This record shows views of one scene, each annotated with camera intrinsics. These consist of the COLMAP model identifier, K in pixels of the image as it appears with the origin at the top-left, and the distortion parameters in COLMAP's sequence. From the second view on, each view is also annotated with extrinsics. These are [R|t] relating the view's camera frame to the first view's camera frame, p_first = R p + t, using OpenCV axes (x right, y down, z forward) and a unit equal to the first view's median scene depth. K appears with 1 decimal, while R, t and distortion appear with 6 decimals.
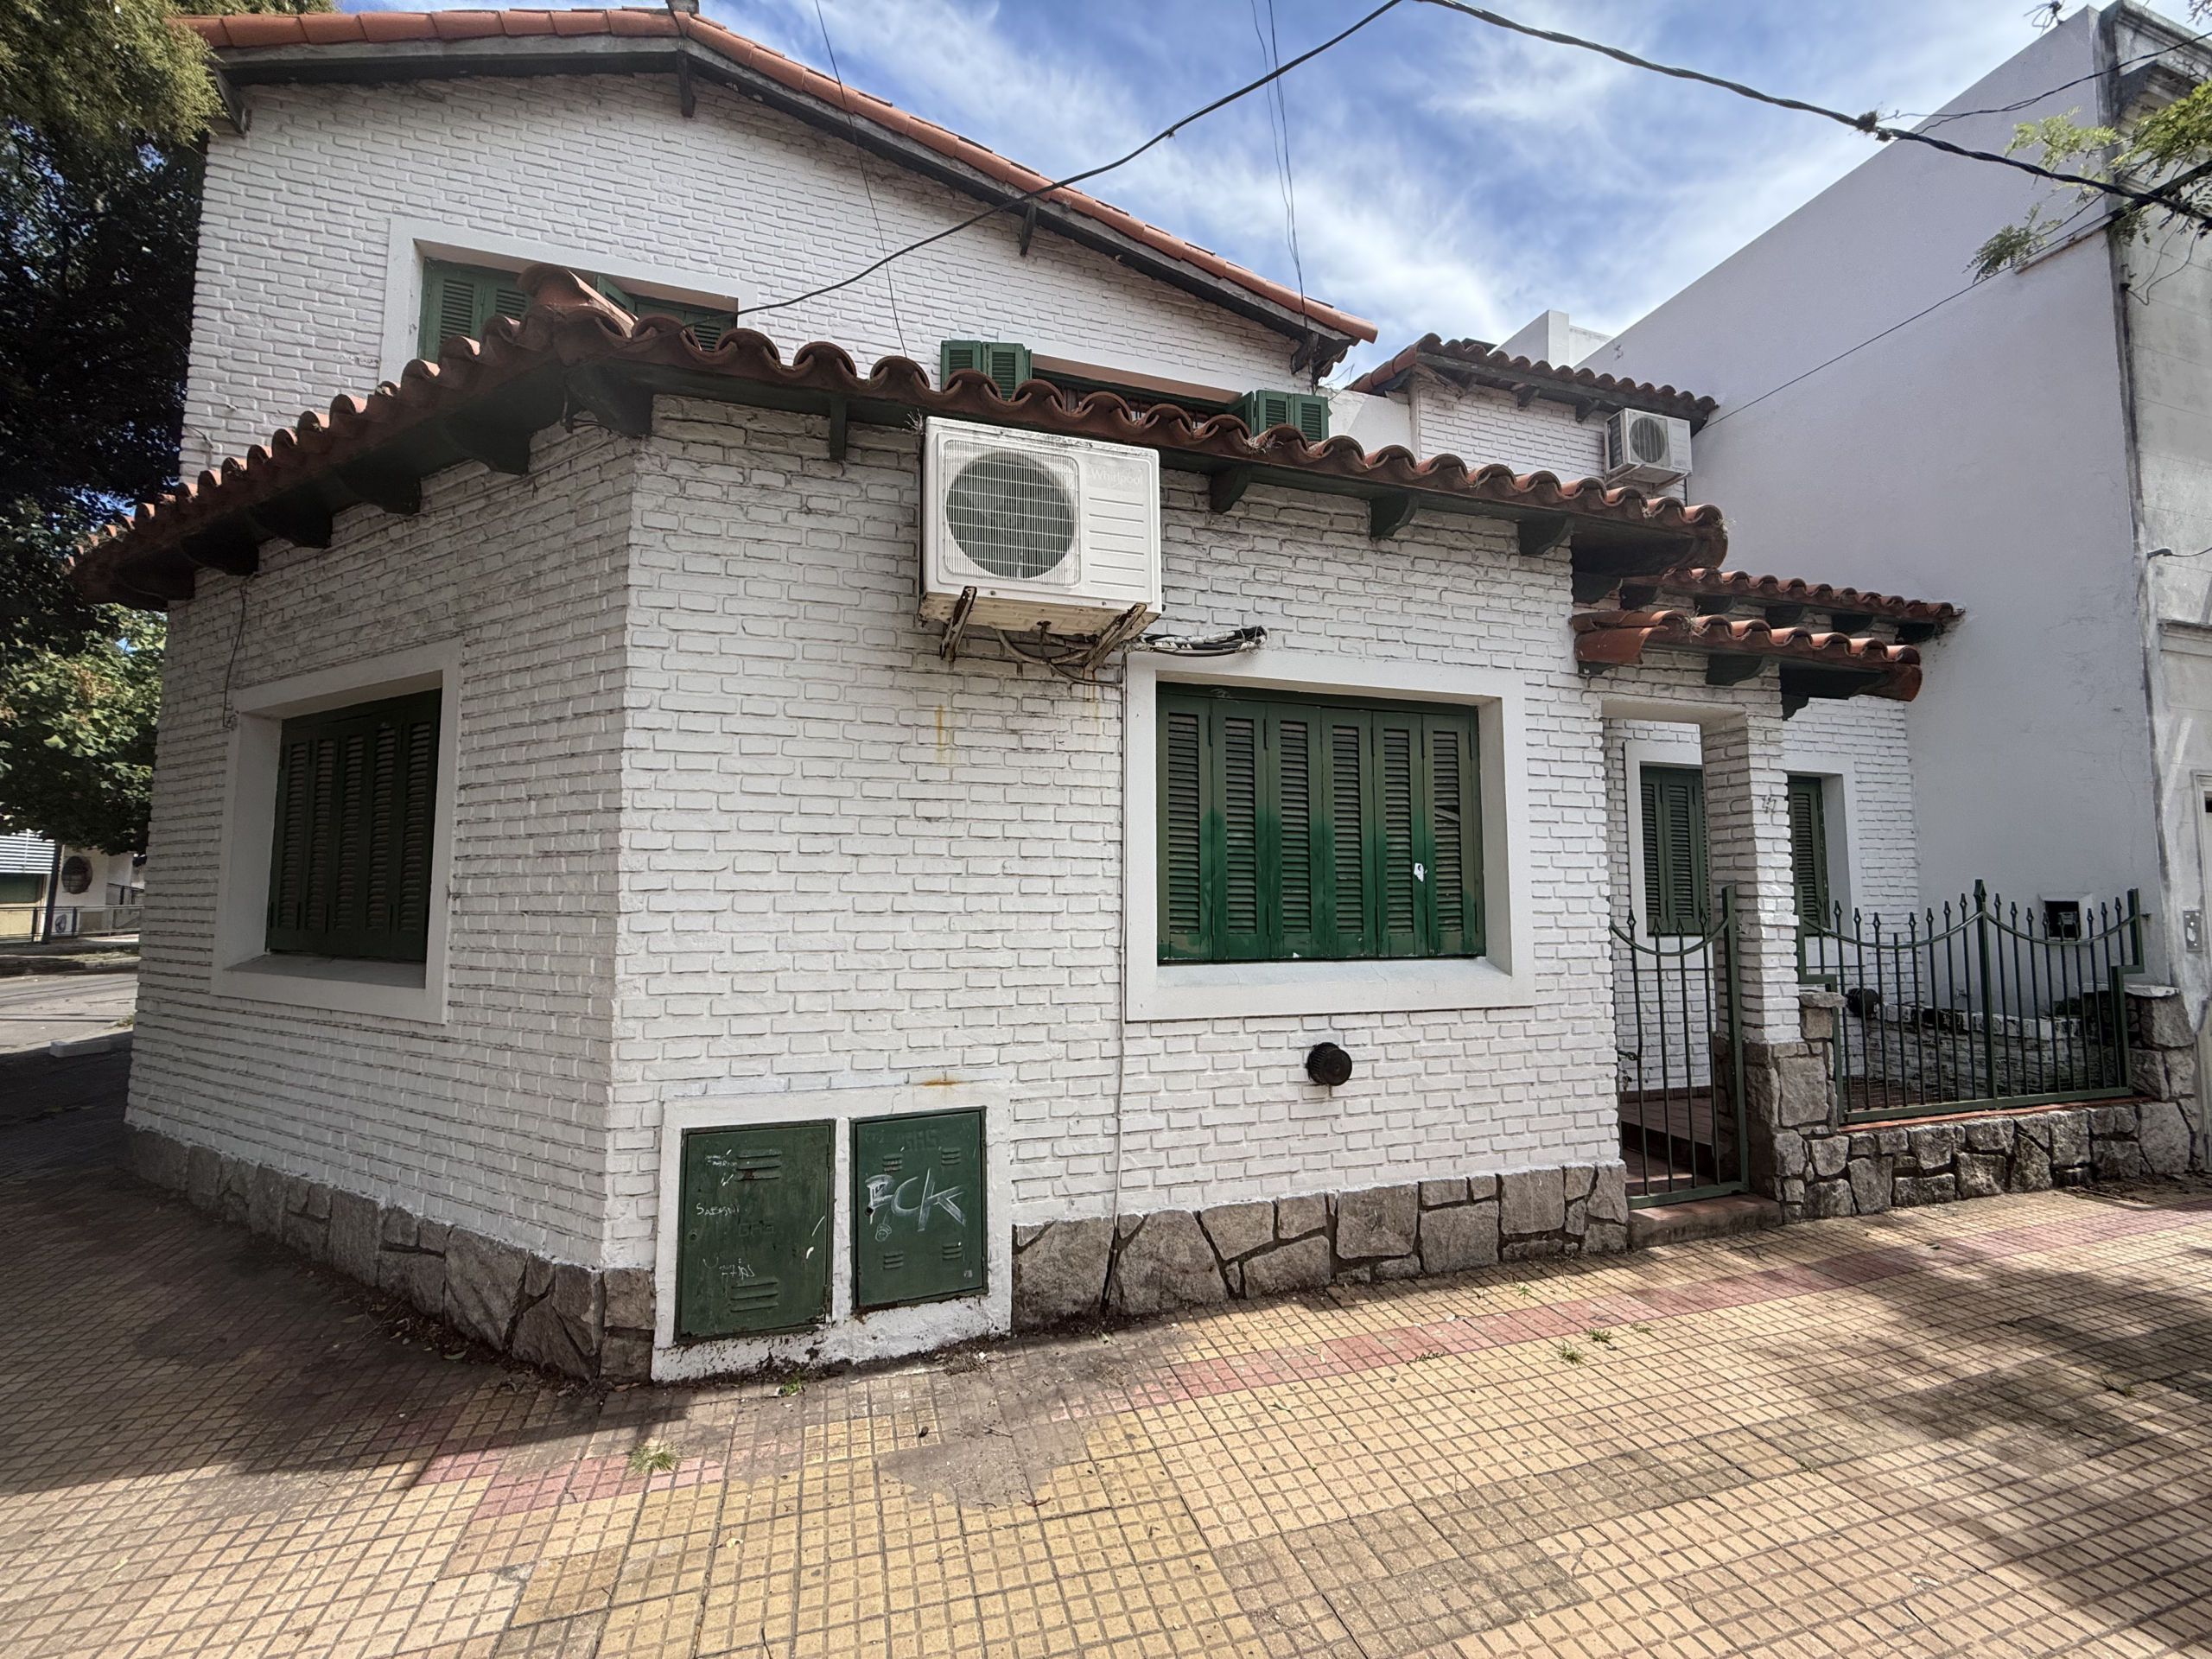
lens RADIAL K [[884.4, 0, 1102.2], [0, 884.4, 826.3], [0, 0, 1]] dist [-0.000303, 0.000048]
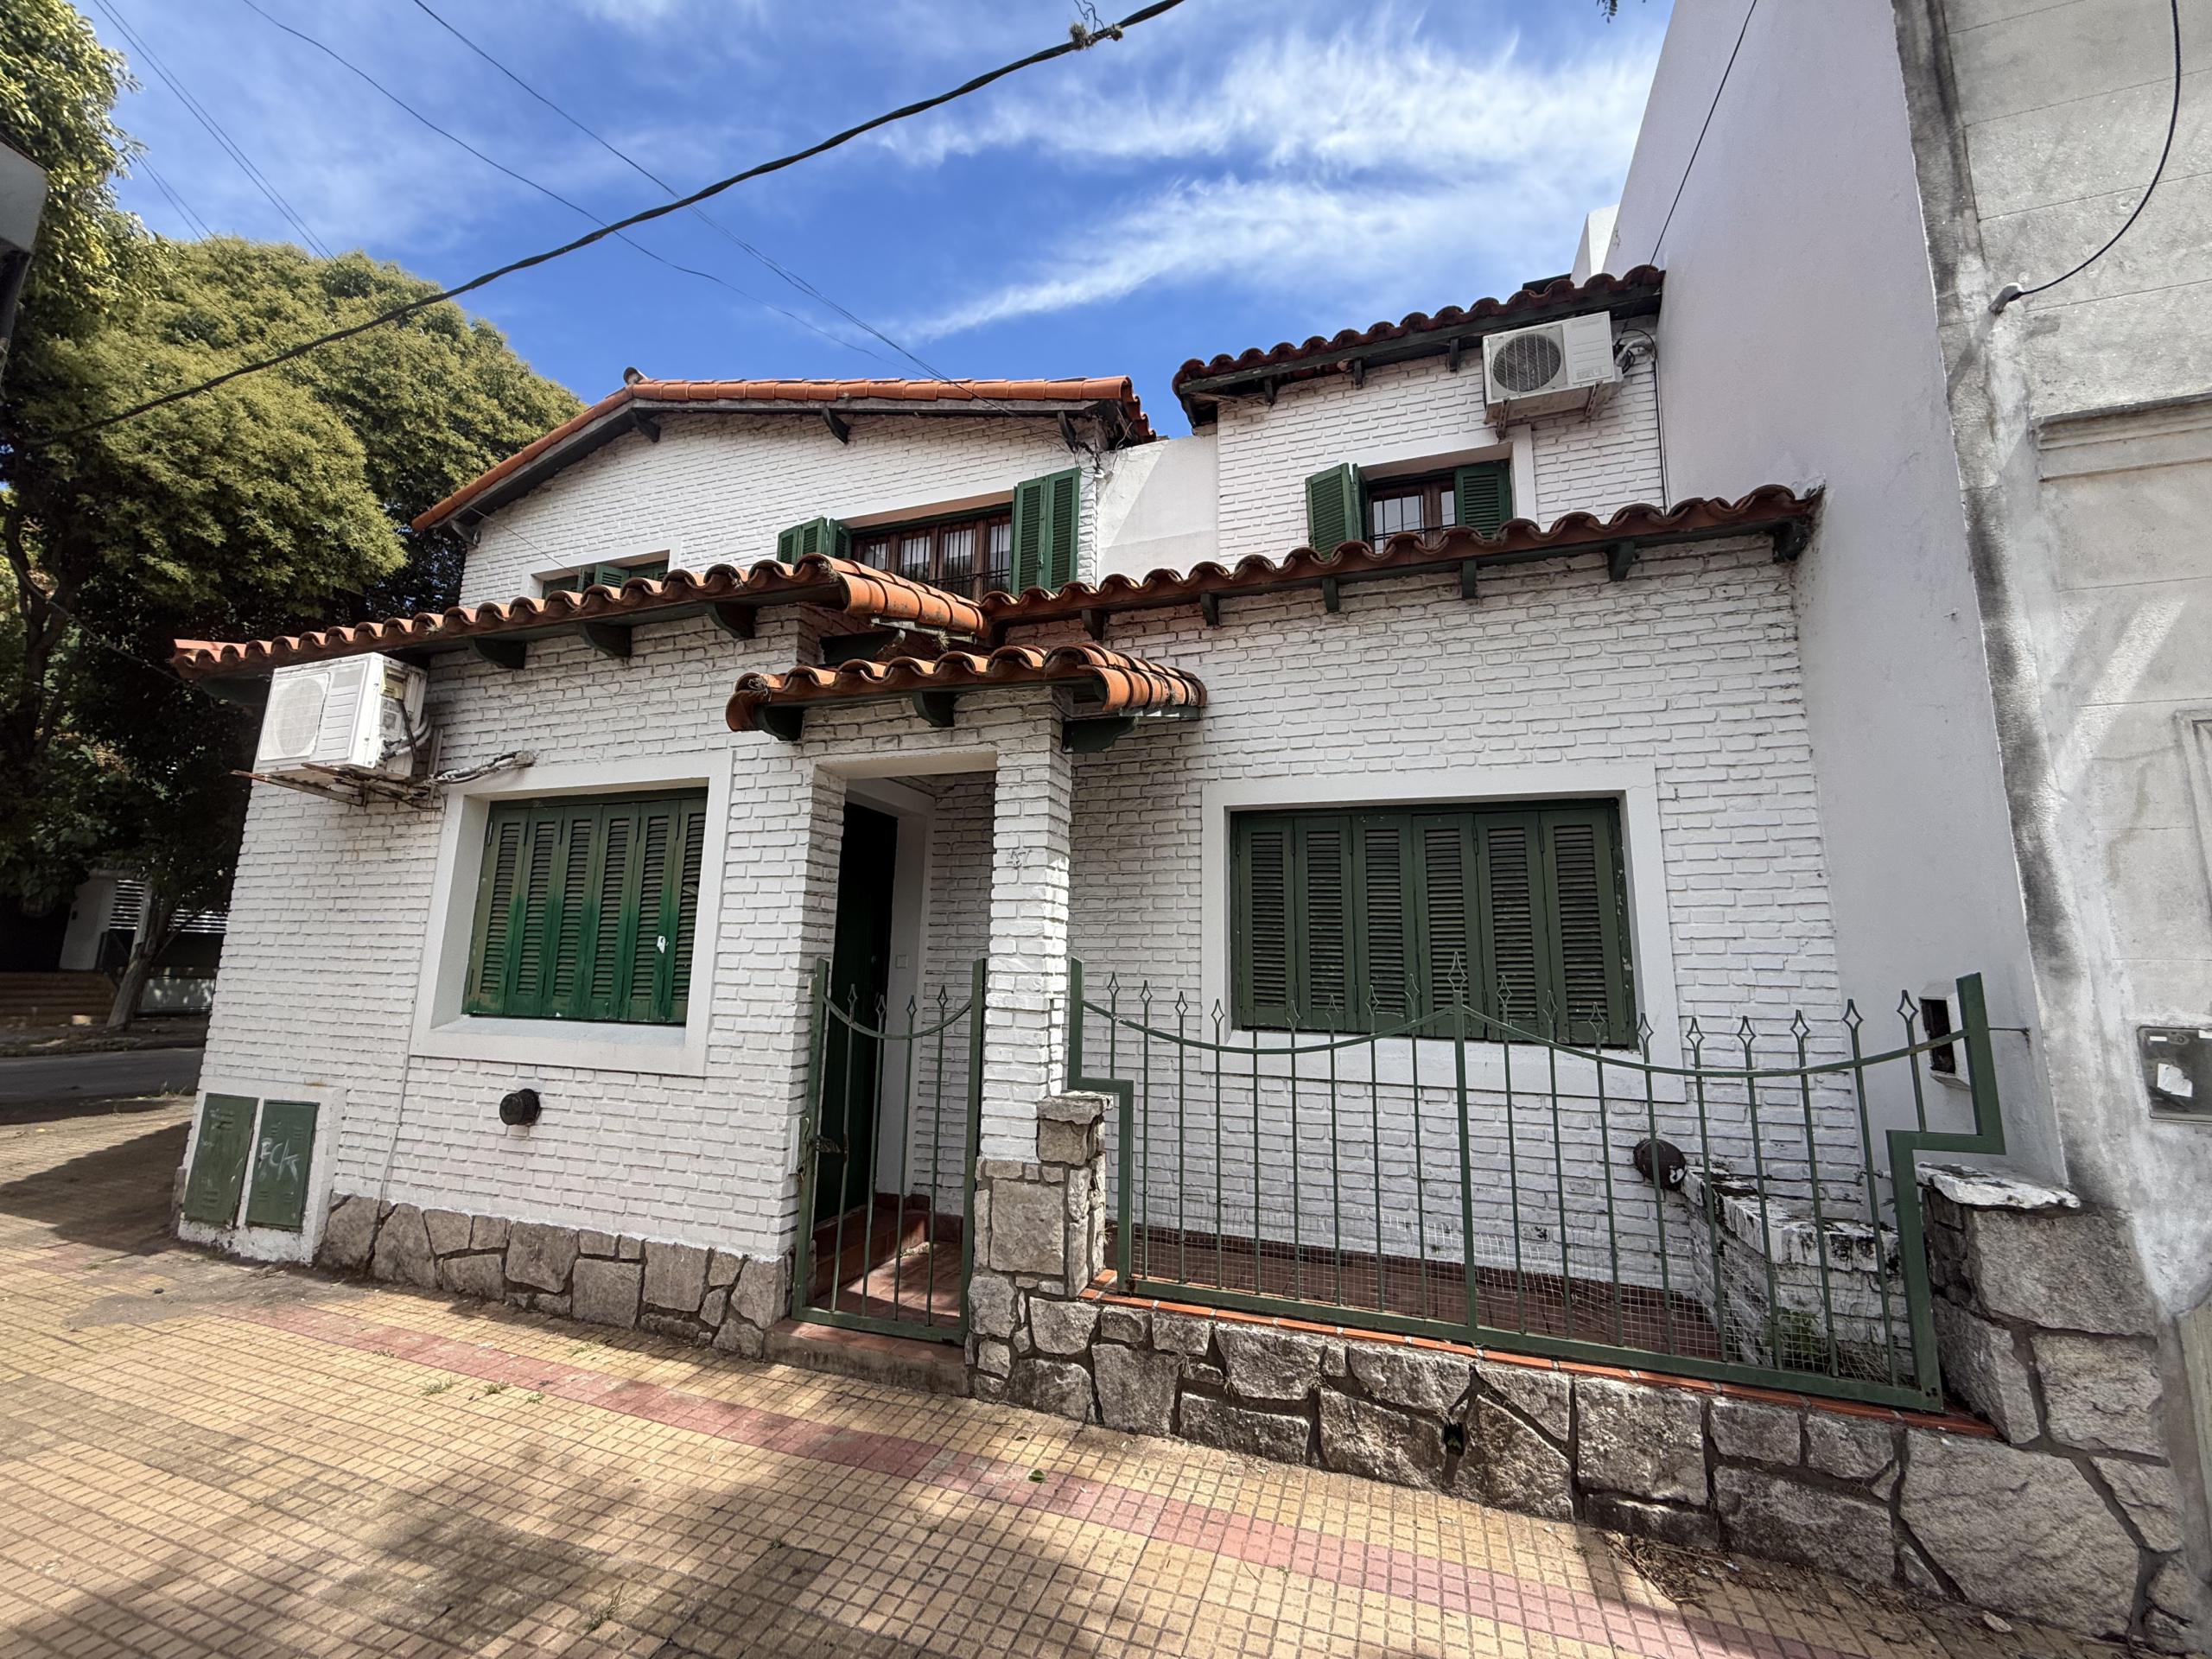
lens RADIAL K [[884.4, 0, 1102.2], [0, 884.4, 826.3], [0, 0, 1]] dist [-0.000303, 0.000048]
pose [[0.806033, -0.085510, -0.585661, 1.543354], [0.028001, 0.993910, -0.106580, 0.041064], [0.591208, 0.069508, 0.803519, 0.461239]]
